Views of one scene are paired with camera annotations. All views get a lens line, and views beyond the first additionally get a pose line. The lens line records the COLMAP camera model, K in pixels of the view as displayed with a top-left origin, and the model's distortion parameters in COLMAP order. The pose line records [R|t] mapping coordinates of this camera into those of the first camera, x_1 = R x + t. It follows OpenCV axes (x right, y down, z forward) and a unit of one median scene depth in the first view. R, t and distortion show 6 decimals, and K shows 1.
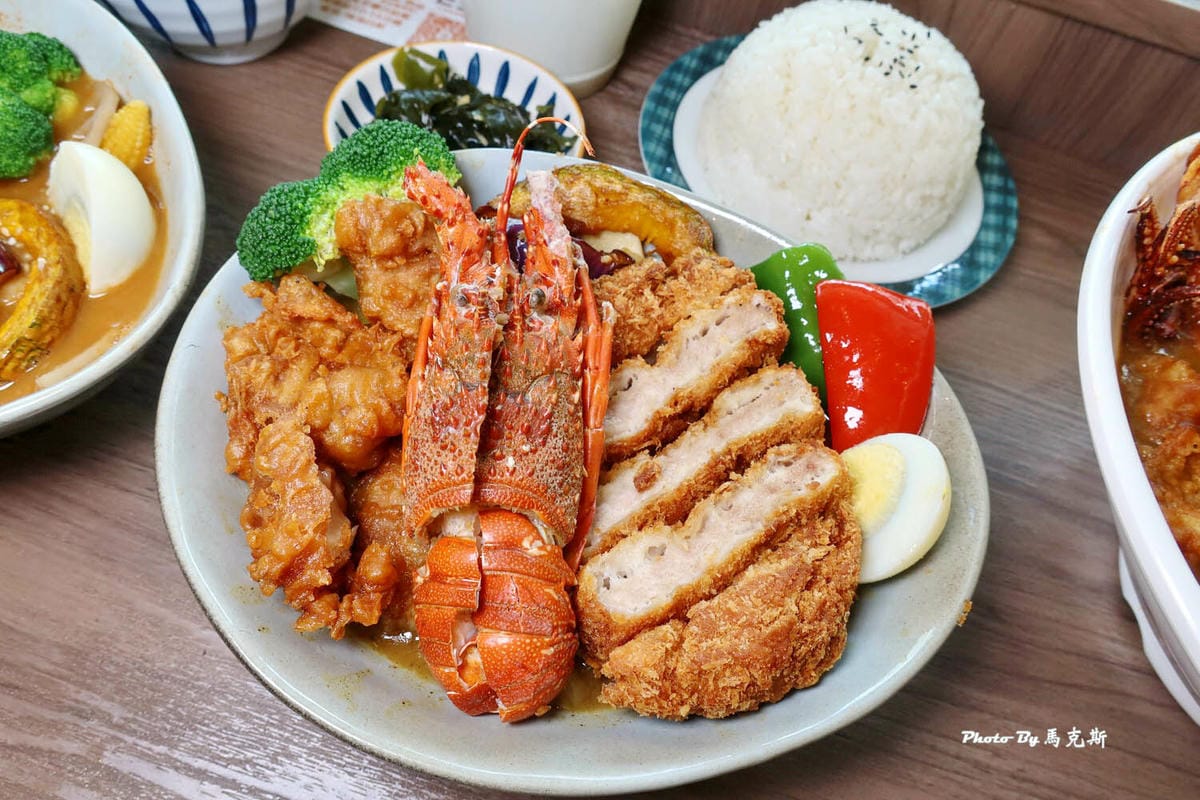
lens RADIAL K [[824.3, 0, 599.5], [0, 824.3, 395.5], [0, 0, 1]] dist [-0.004977, -0.002837]
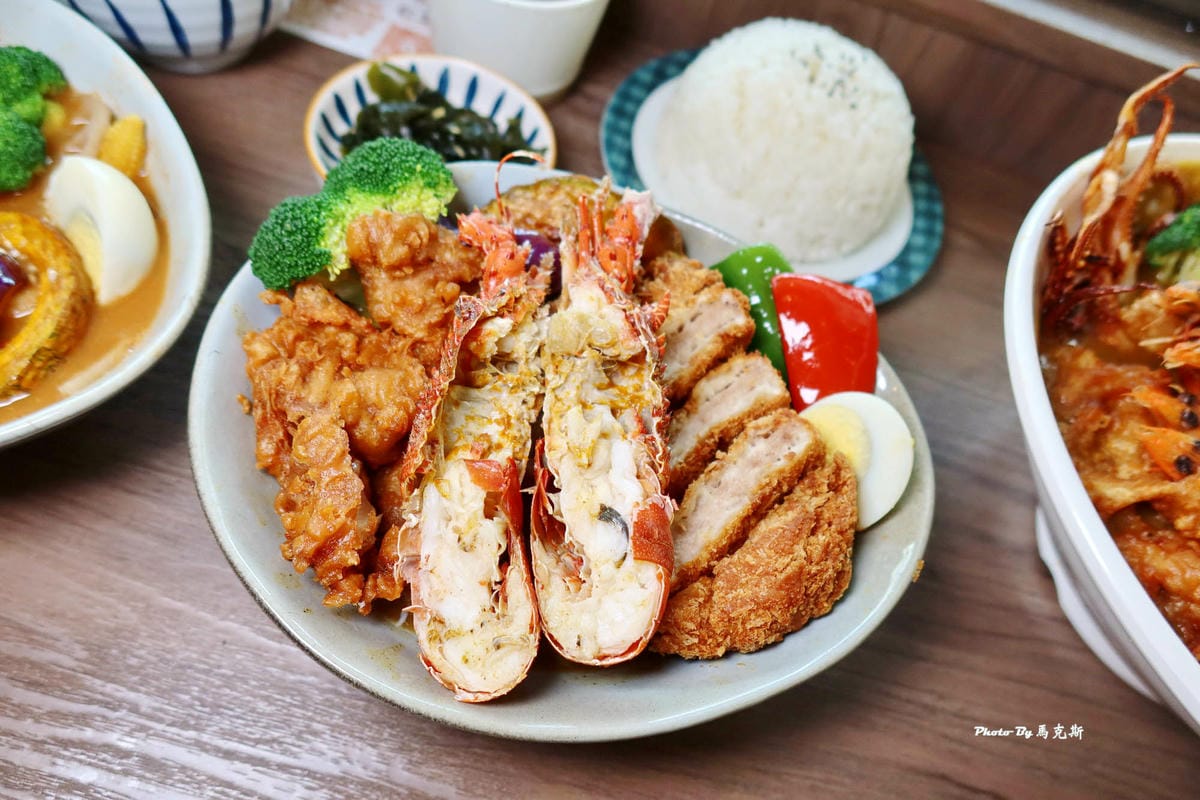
lens RADIAL K [[830.1, 0, 596.9], [0, 830.1, 395.0], [0, 0, 1]] dist [0.001124, -0.004357]
pose [[0.995293, -0.024156, 0.093849, -0.101220], [0.023713, 0.999702, 0.005838, 0.000625], [-0.093962, -0.003585, 0.995569, -0.108844]]
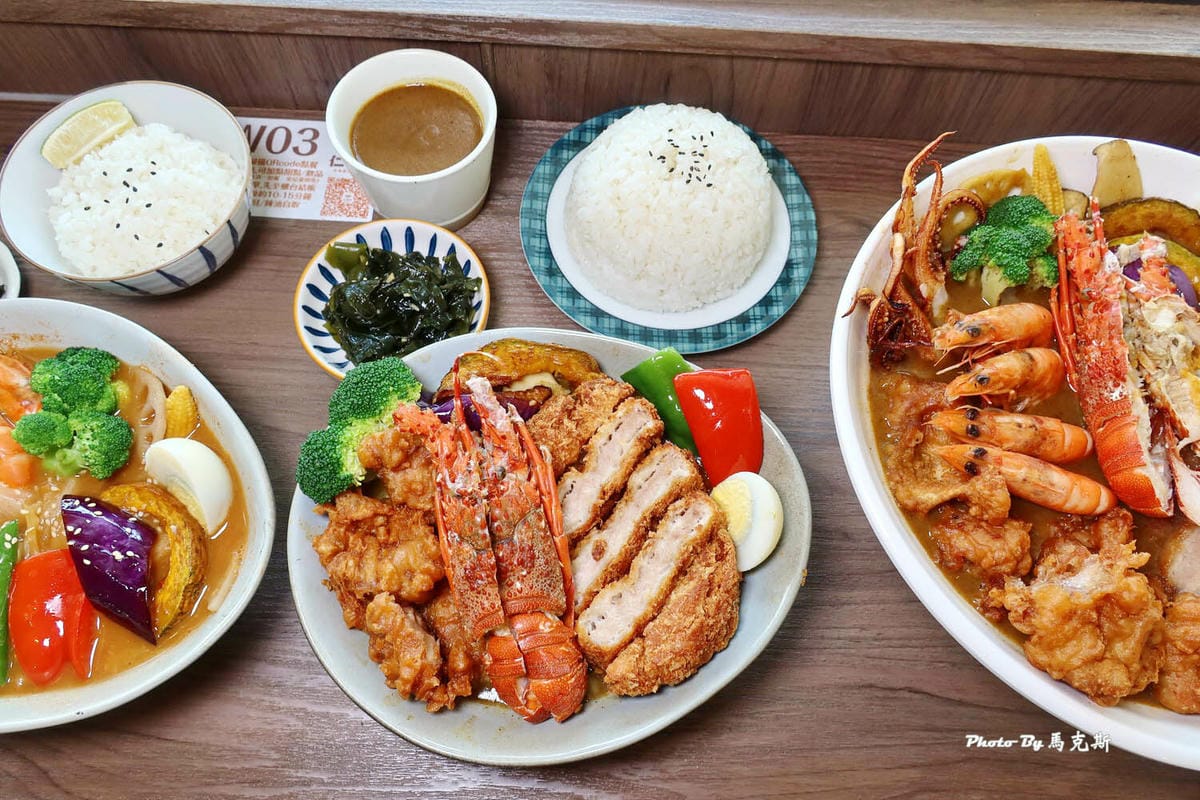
lens RADIAL K [[842.3, 0, 596.5], [0, 842.3, 394.6], [0, 0, 1]] dist [0.003314, 0.002133]
pose [[0.957496, -0.287942, 0.017048, 0.107431], [0.281375, 0.945396, 0.164482, -0.440155], [-0.063479, -0.152694, 0.986233, -0.545236]]
